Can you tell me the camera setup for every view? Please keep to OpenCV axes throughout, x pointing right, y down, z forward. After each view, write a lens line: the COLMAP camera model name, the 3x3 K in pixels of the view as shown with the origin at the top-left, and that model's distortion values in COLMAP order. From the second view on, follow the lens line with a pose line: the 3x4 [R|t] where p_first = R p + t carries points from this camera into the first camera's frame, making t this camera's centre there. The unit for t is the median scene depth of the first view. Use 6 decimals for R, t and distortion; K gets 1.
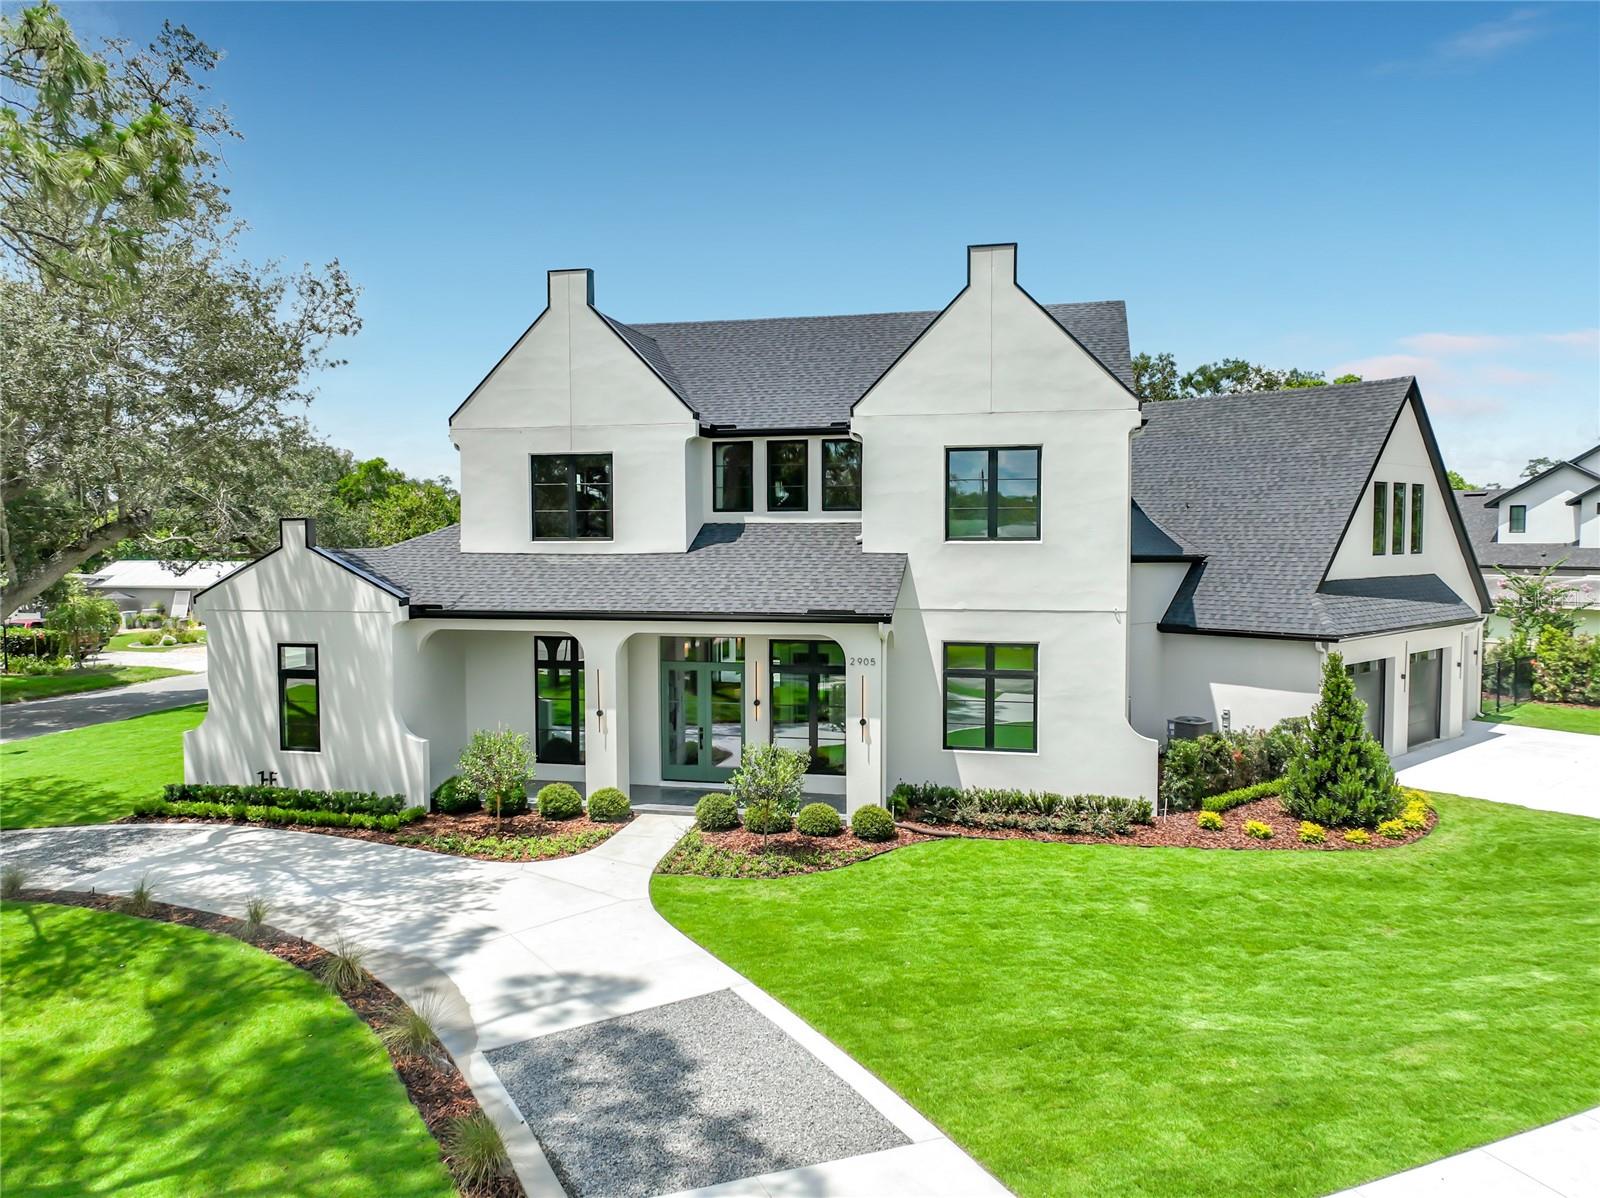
lens RADIAL K [[1133.5, 0, 806.4], [0, 1133.5, 593.2], [0, 0, 1]] dist [0.003526, 0.010192]
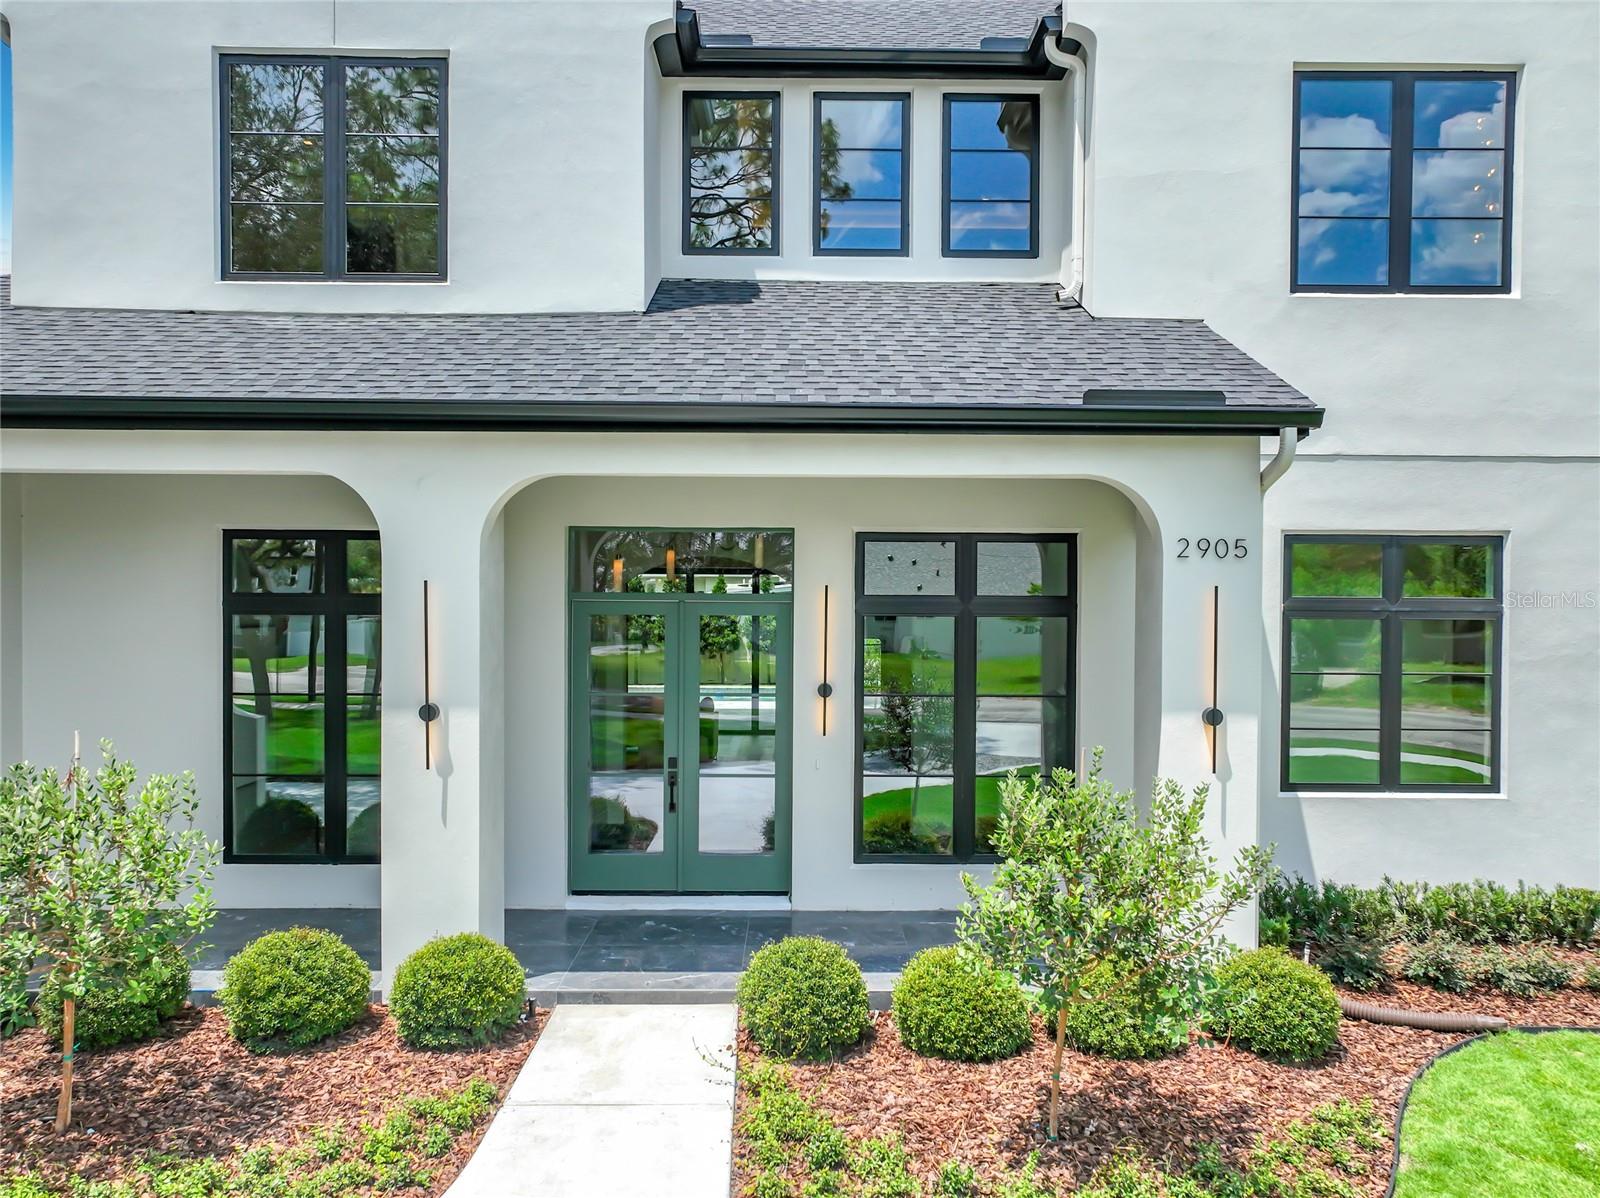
lens RADIAL K [[1160.8, 0, 802.4], [0, 1160.8, 604.2], [0, 0, 1]] dist [0.009214, 0.004244]
pose [[0.974705, 0.007538, 0.223367, -0.151139], [0.002557, 0.998990, -0.044871, 0.089616], [-0.223480, 0.044307, 0.973701, 0.635409]]
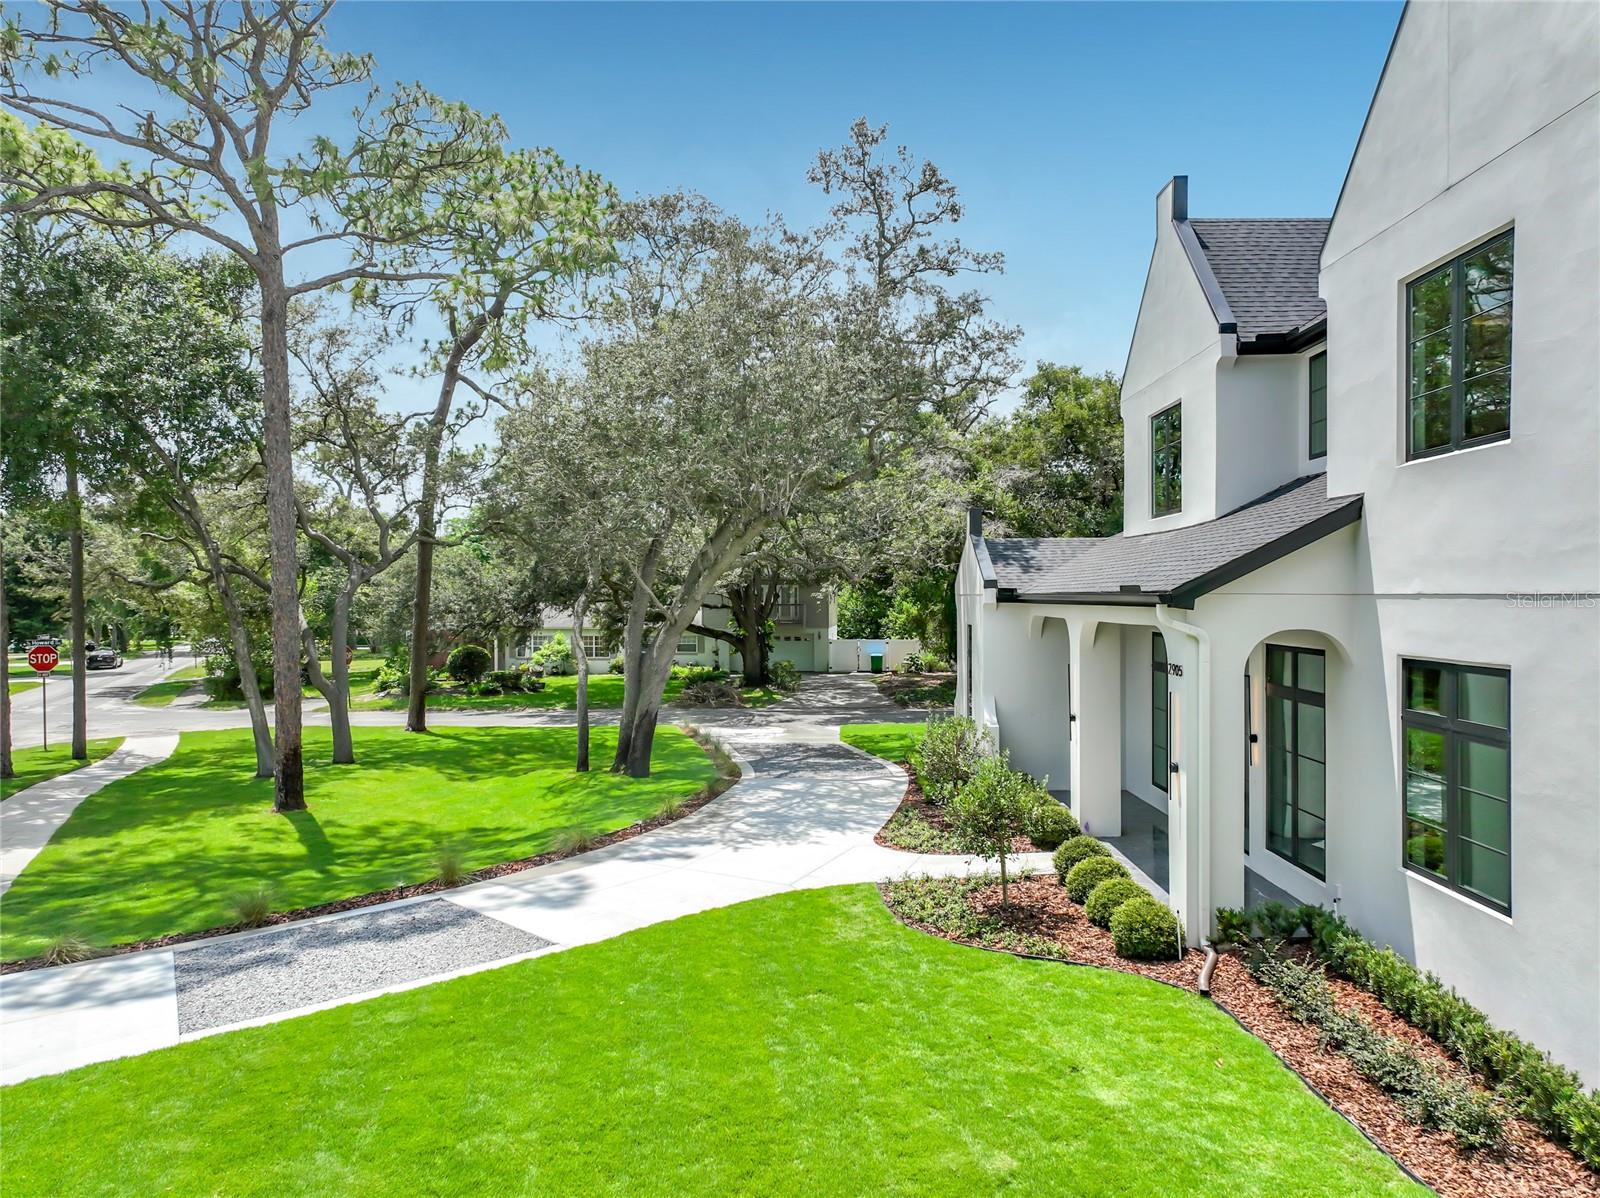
lens RADIAL K [[1133.5, 0, 806.4], [0, 1133.5, 593.2], [0, 0, 1]] dist [0.003526, 0.010192]
pose [[0.201235, 0.002964, -0.979538, 0.584630], [-0.063303, 0.997944, -0.009985, 0.036695], [0.977495, 0.064017, 0.201009, 0.640507]]
